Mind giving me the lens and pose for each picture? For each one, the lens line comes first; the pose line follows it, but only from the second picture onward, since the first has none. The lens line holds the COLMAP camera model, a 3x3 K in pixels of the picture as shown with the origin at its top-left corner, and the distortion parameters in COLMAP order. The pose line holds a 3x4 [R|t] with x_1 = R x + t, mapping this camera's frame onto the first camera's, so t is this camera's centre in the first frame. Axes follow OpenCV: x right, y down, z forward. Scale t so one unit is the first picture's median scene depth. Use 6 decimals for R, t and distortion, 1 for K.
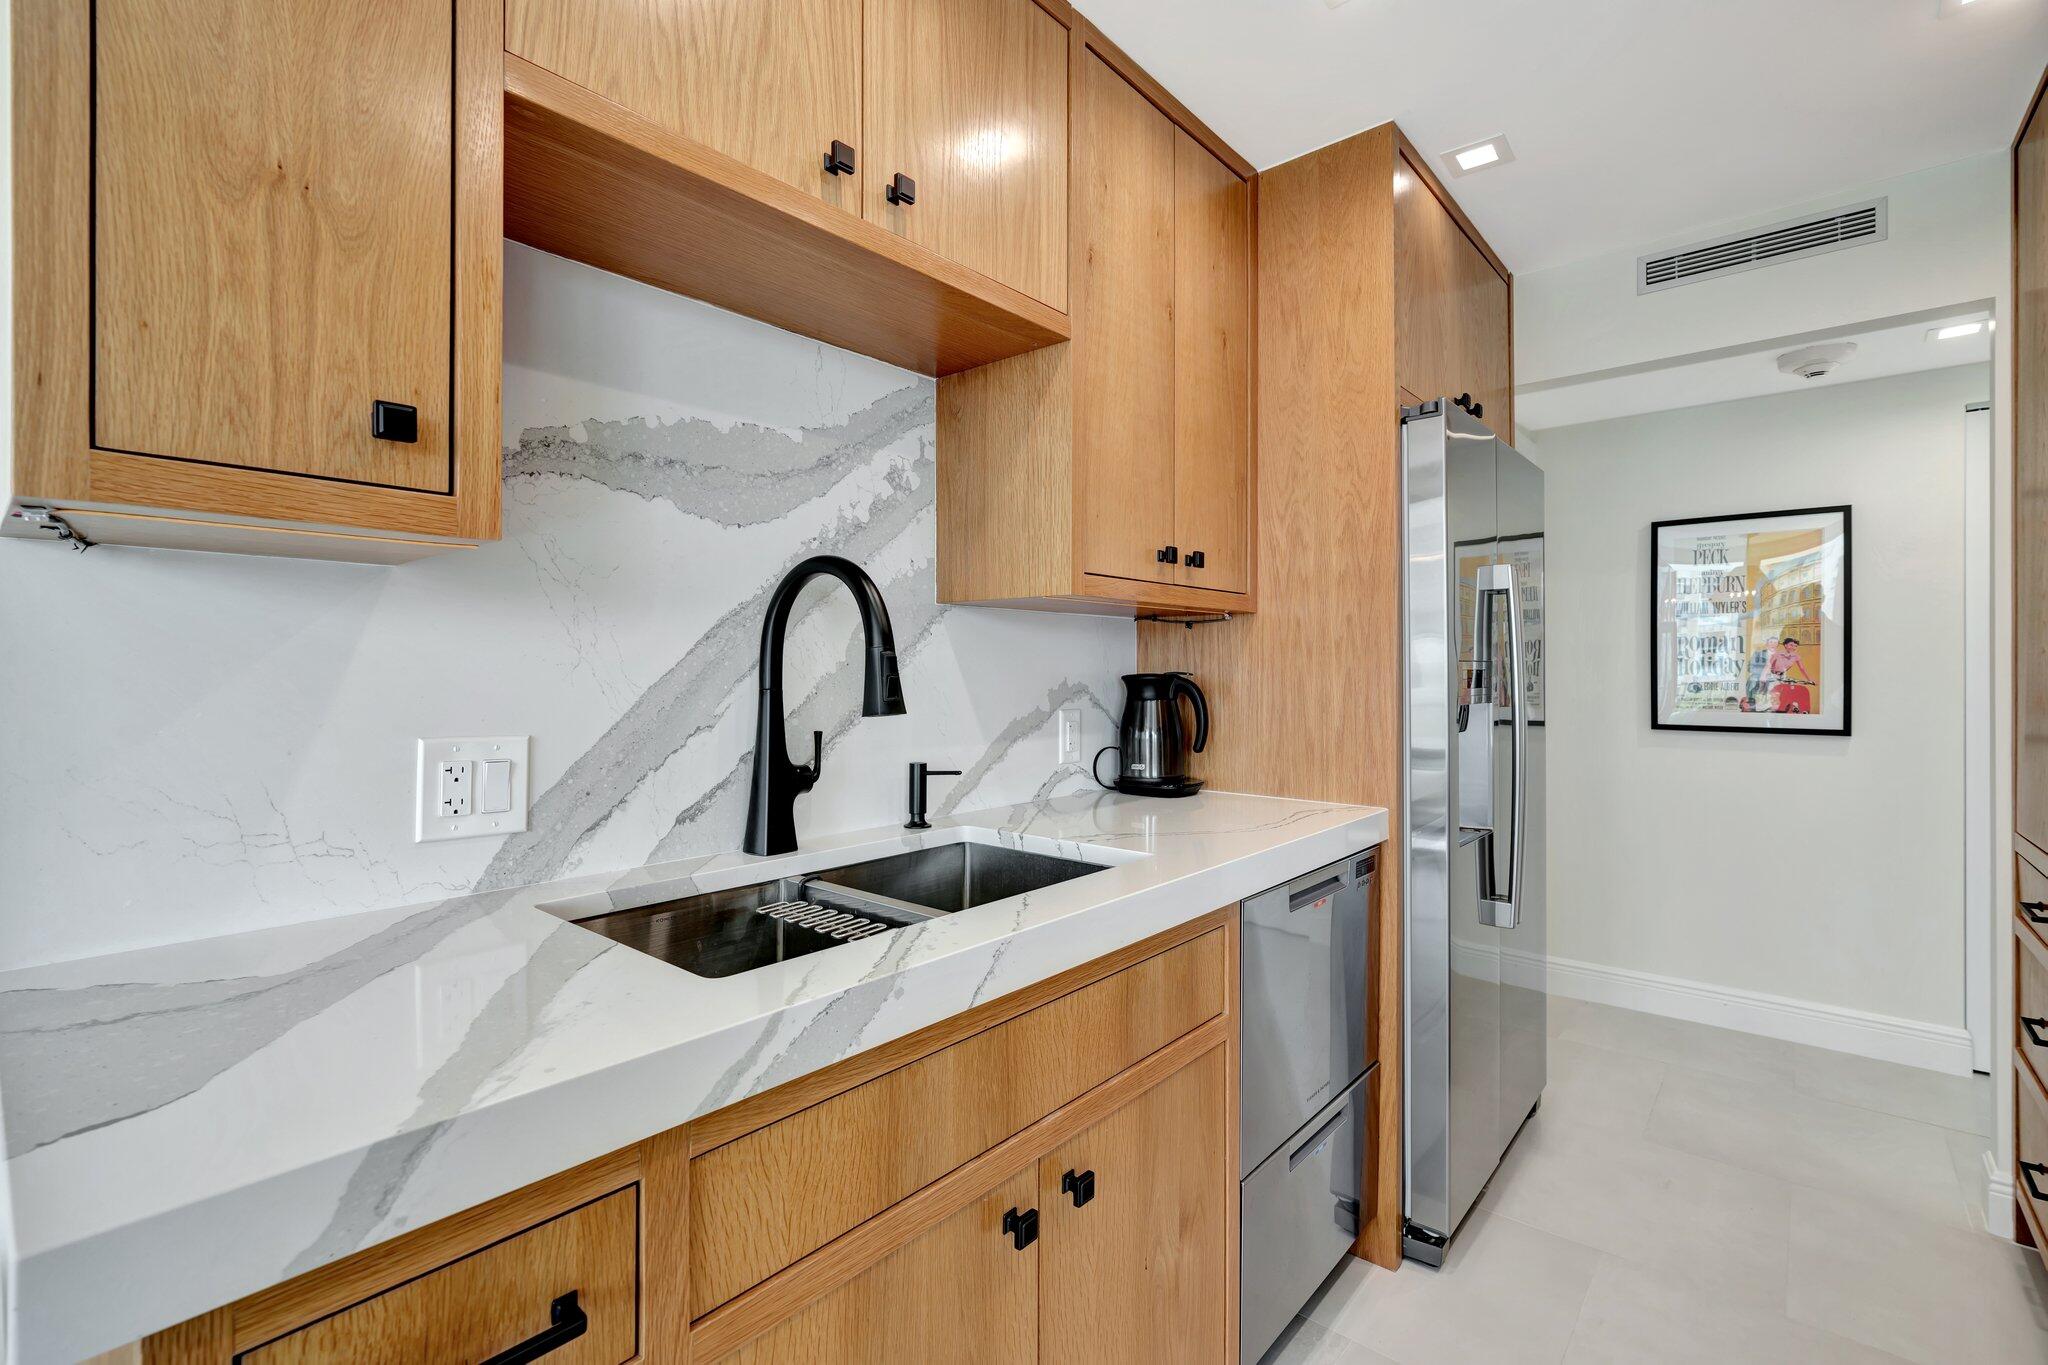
lens RADIAL K [[924.5, 0, 1023.9], [0, 924.5, 666.3], [0, 0, 1]] dist [-0.009458, 0.006109]
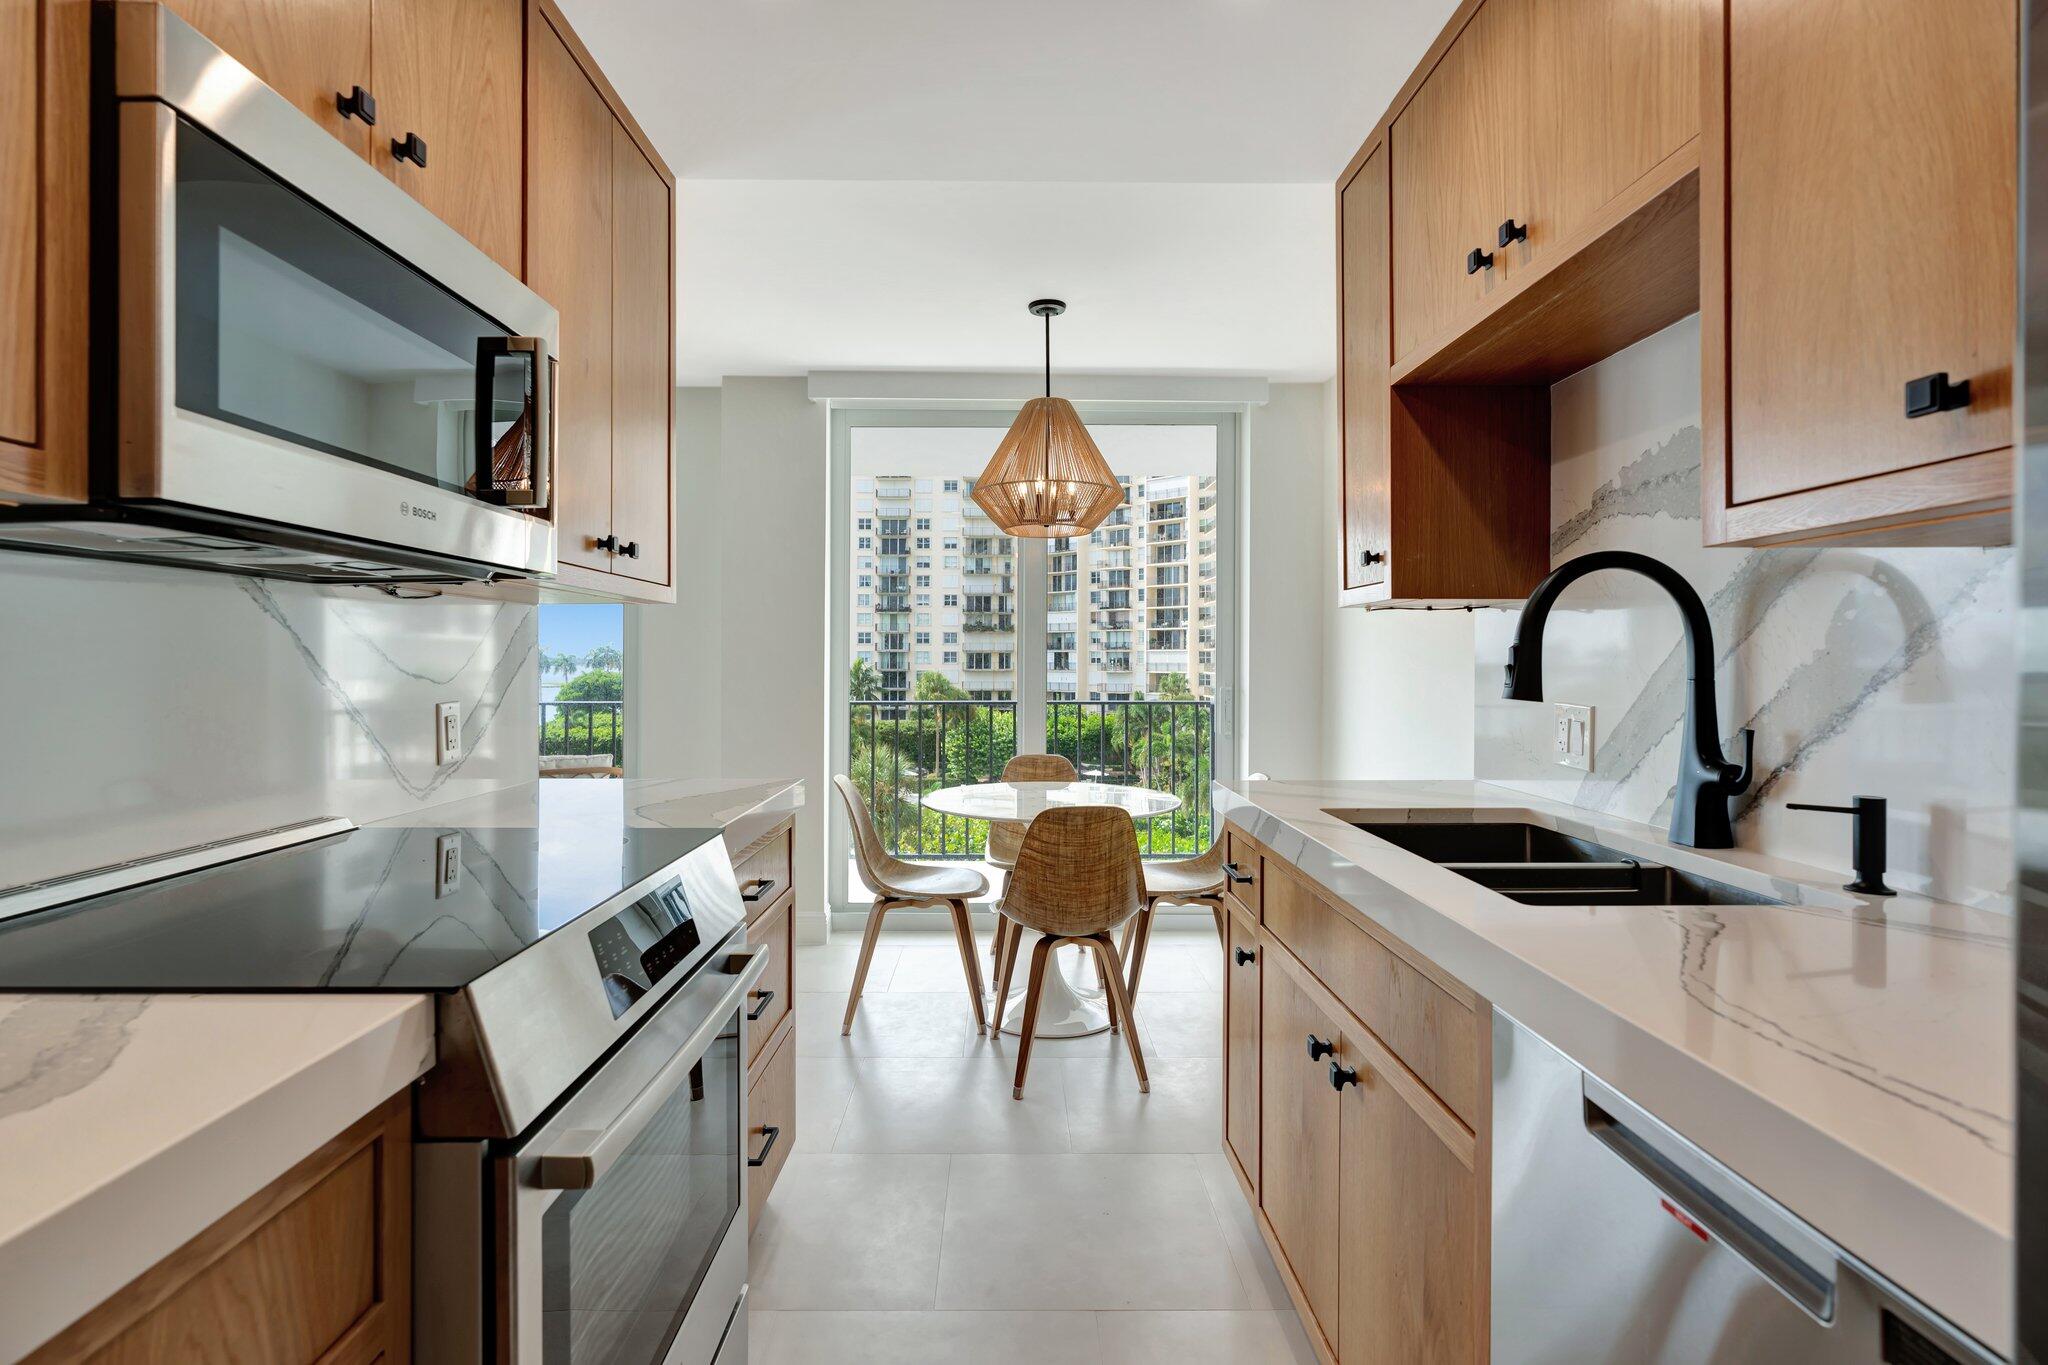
lens RADIAL K [[1007.3, 0, 1017.0], [0, 1007.3, 654.7], [0, 0, 1]] dist [-0.011735, -0.003872]
pose [[-0.751123, -0.007003, -0.660125, 0.802000], [-0.000187, 0.999946, -0.010396, 0.007693], [0.660162, -0.007685, -0.751084, 1.086031]]
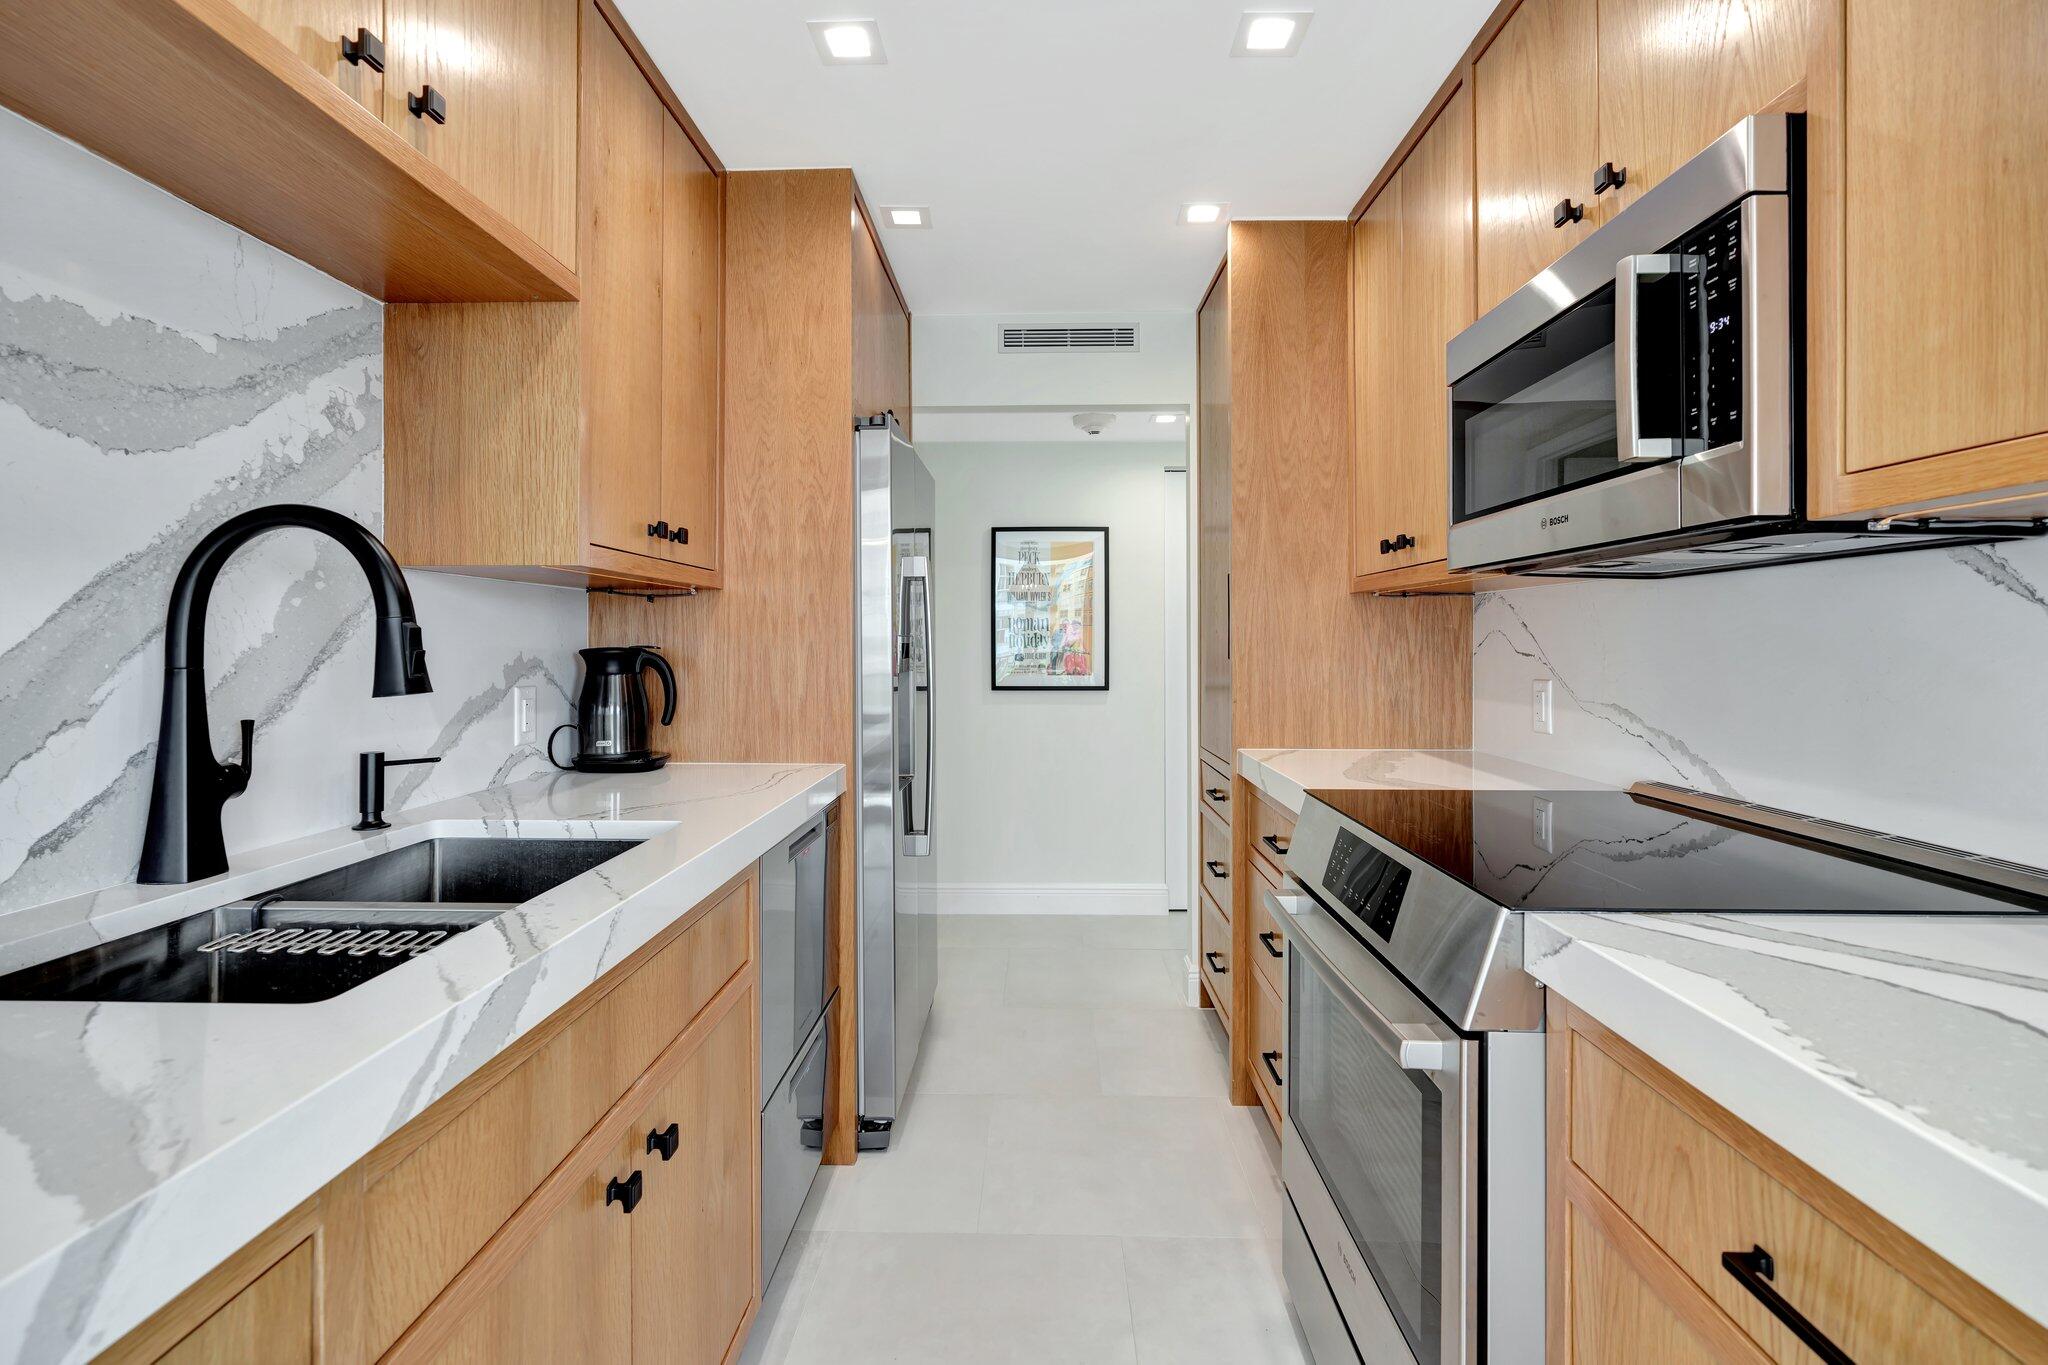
lens RADIAL K [[924.5, 0, 1018.6], [0, 924.5, 638.1], [0, 0, 1]] dist [-0.009458, 0.006109]
pose [[0.779944, 0.003005, 0.625842, -0.174625], [-0.000571, 0.999991, -0.004090, 0.002048], [-0.625849, 0.002832, 0.779939, -0.034818]]
